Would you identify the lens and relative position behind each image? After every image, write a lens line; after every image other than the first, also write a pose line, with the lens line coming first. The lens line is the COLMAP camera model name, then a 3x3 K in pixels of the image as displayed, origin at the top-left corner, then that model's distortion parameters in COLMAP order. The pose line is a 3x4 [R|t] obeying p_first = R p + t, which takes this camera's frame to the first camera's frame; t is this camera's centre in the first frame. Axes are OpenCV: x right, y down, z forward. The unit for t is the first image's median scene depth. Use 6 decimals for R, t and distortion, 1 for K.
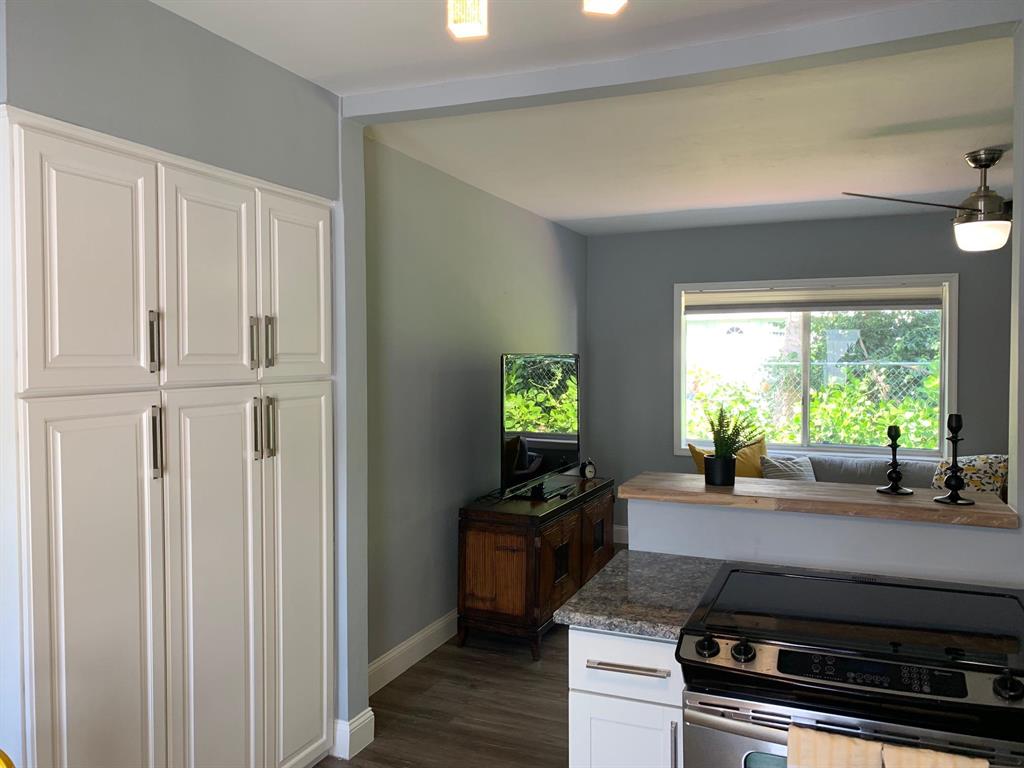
lens RADIAL K [[784.2, 0, 512.5], [0, 784.2, 369.5], [0, 0, 1]] dist [0.046879, -0.067807]
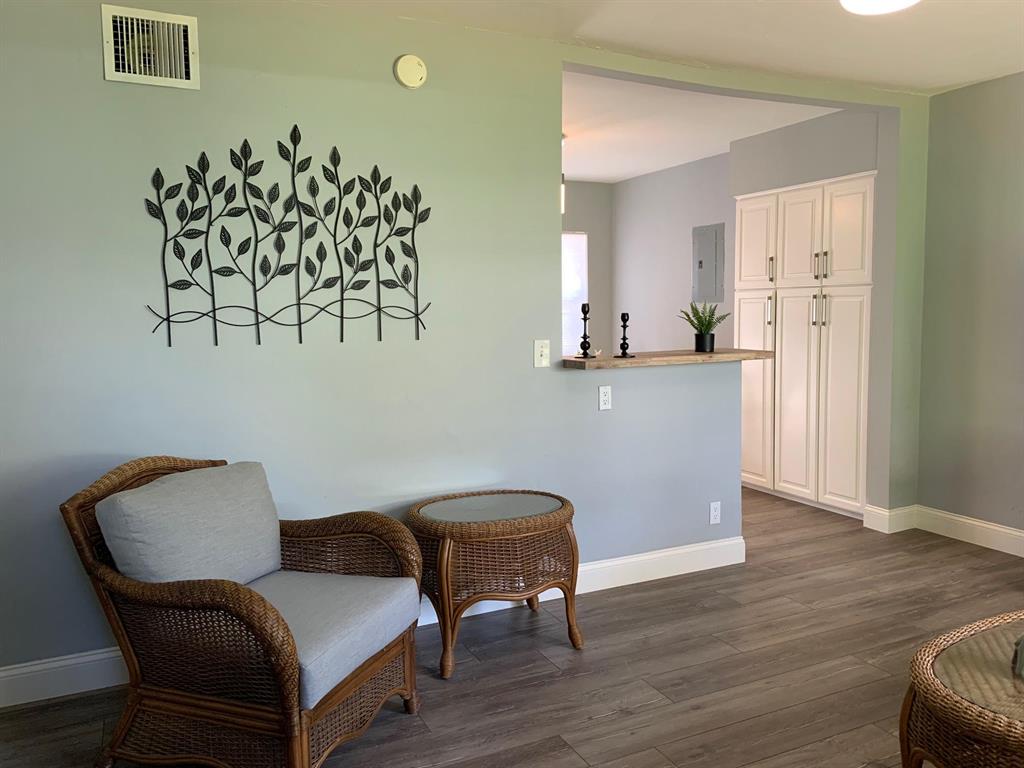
lens RADIAL K [[784.9, 0, 512.0], [0, 784.9, 384.0], [0, 0, 1]] dist [0.007946, 0.002367]
pose [[-0.655528, 0.085891, -0.750271, 1.071325], [0.000717, 0.993581, 0.113119, 0.023027], [0.755171, 0.073614, -0.651382, 1.113933]]
